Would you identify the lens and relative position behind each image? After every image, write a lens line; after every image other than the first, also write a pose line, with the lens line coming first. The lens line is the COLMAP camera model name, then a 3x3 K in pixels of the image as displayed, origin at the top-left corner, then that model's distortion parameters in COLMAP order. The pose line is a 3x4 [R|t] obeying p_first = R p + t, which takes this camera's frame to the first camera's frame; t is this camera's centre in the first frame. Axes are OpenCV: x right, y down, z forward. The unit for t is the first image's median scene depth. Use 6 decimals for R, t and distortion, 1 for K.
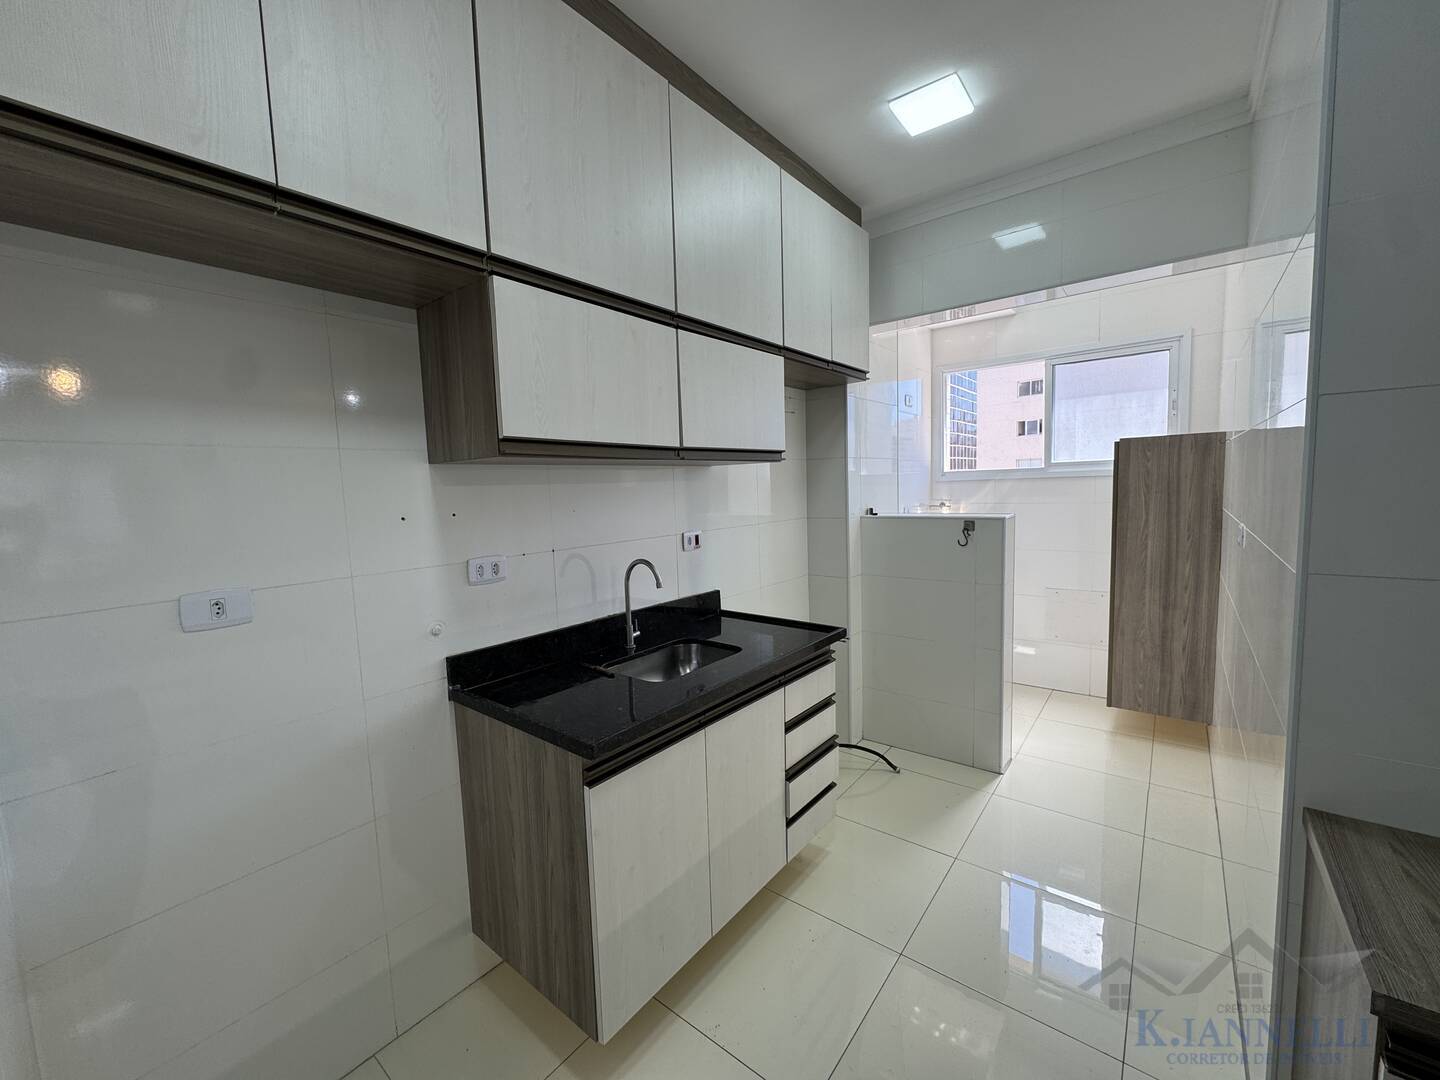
lens RADIAL K [[572.7, 0, 720.0], [0, 572.7, 540.0], [0, 0, 1]] dist [-0.005226, 0.000853]
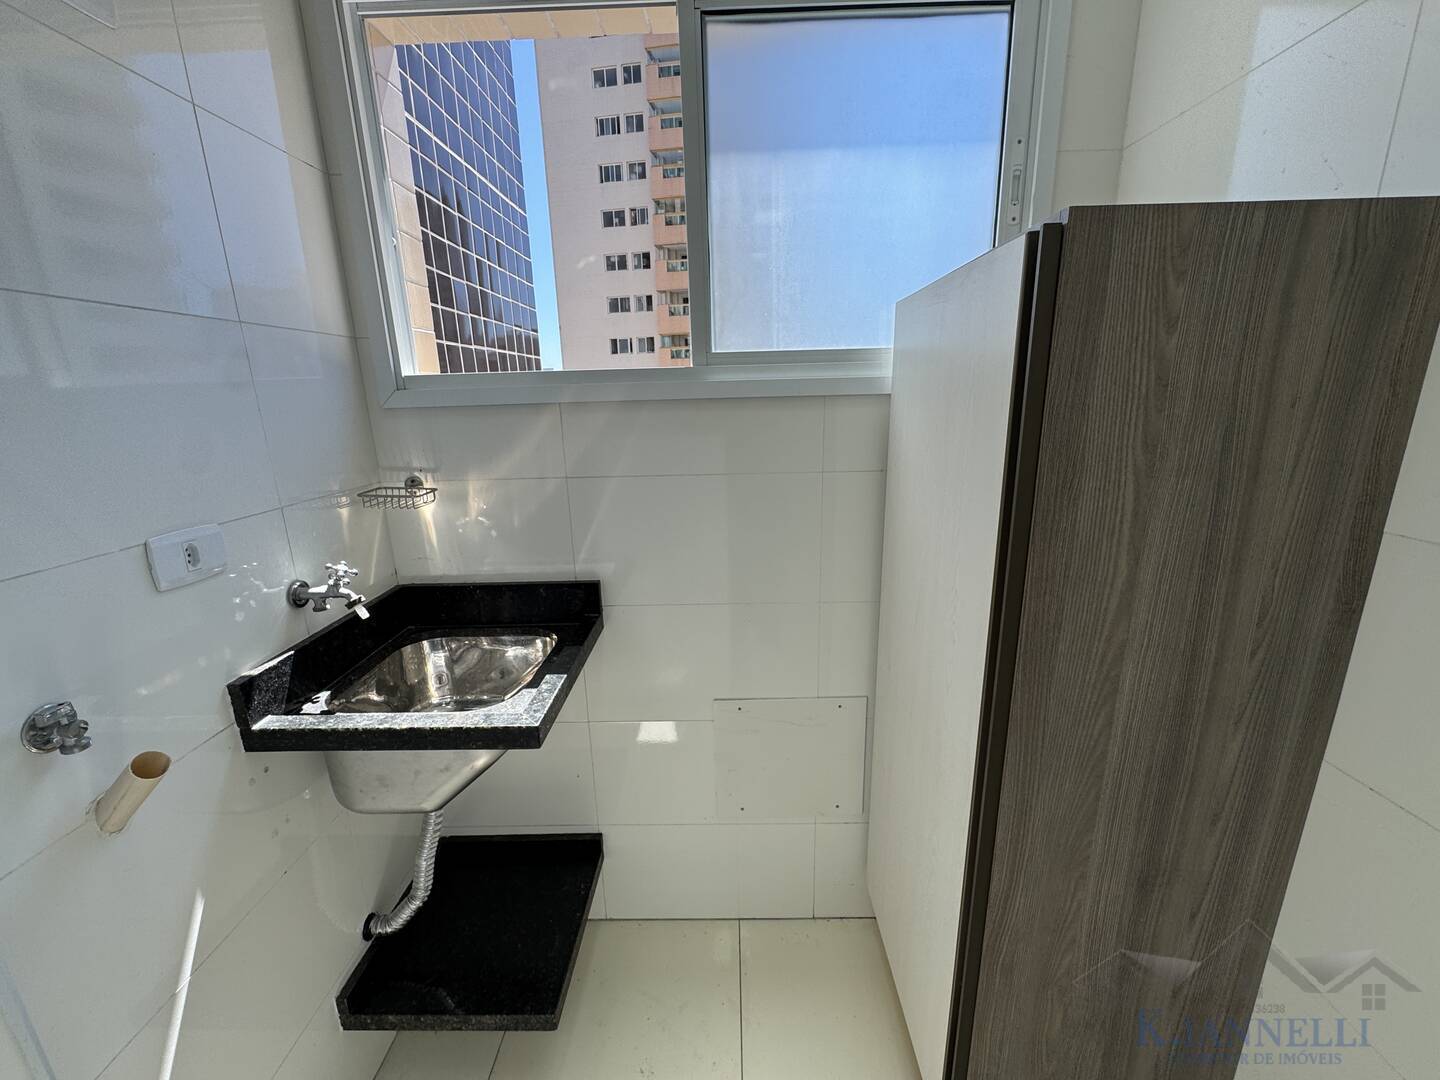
lens RADIAL K [[572.7, 0, 720.0], [0, 572.7, 540.0], [0, 0, 1]] dist [-0.005226, 0.000853]
pose [[0.793376, -0.138272, 0.592820, 0.634602], [0.054843, 0.986136, 0.156615, -0.136575], [-0.606256, -0.091742, 0.789960, 1.234312]]
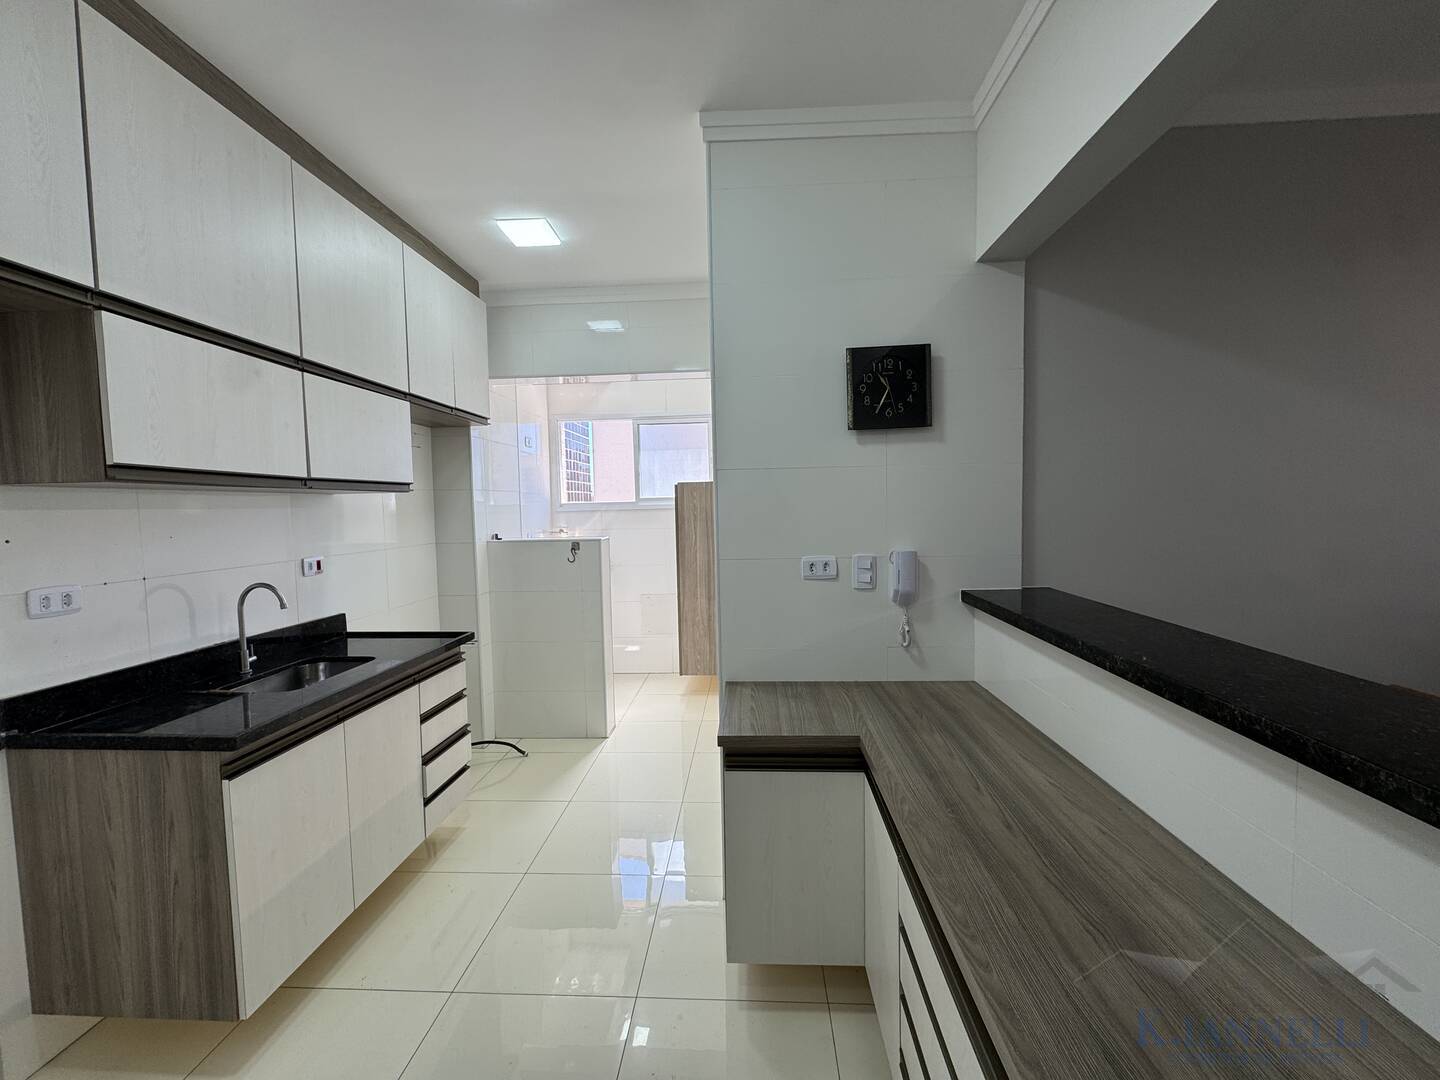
lens RADIAL K [[572.7, 0, 720.0], [0, 572.7, 540.0], [0, 0, 1]] dist [-0.005226, 0.000853]
pose [[0.817533, -0.017313, 0.575622, -0.046174], [0.047414, 0.998178, -0.037318, 0.030931], [-0.573927, 0.057801, 0.816864, -0.292293]]
